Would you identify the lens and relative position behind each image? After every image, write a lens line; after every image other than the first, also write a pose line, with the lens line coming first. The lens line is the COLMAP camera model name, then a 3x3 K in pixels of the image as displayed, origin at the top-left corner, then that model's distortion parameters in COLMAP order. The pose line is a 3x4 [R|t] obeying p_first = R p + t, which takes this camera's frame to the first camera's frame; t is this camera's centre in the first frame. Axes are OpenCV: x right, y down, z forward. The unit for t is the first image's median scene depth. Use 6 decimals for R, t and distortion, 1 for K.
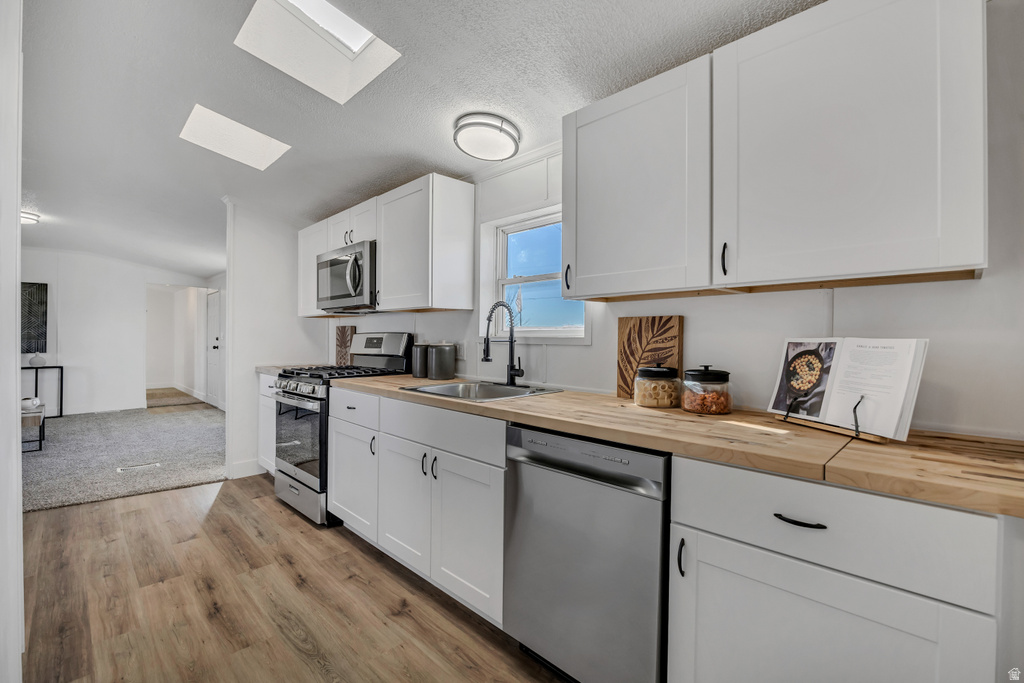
lens RADIAL K [[455.8, 0, 511.4], [0, 455.8, 328.3], [0, 0, 1]] dist [-0.012731, -0.000117]
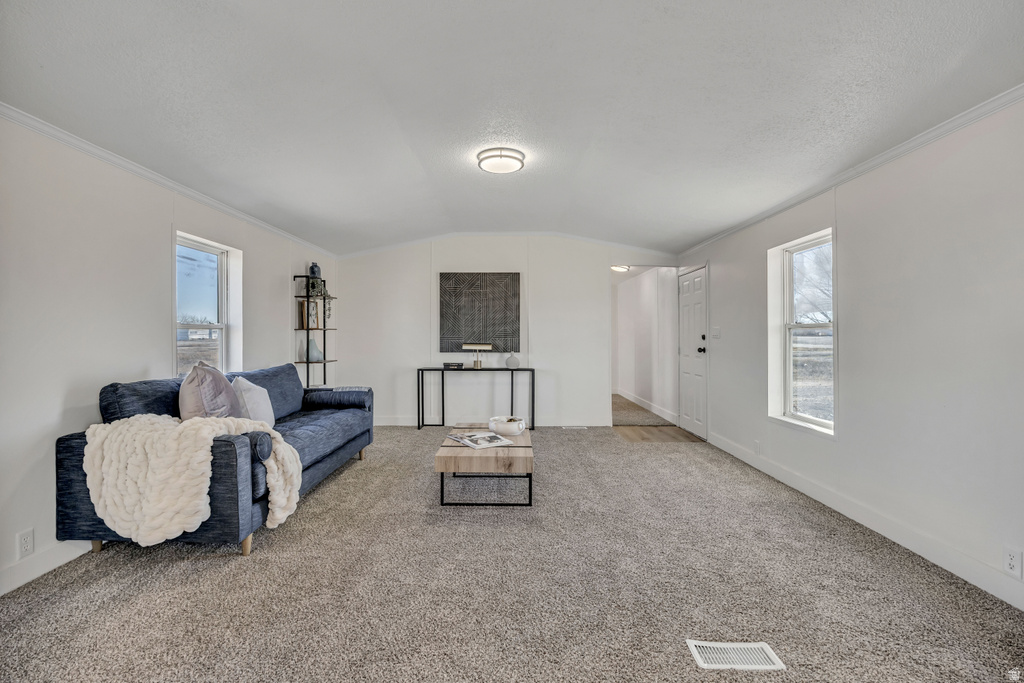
lens RADIAL K [[445.0, 0, 507.5], [0, 445.0, 338.4], [0, 0, 1]] dist [-0.014861, 0.000039]
pose [[0.706374, 0.003118, -0.707832, -0.440755], [0.007919, 0.999893, 0.012307, 0.016380], [0.707794, -0.014299, 0.706274, 0.375635]]
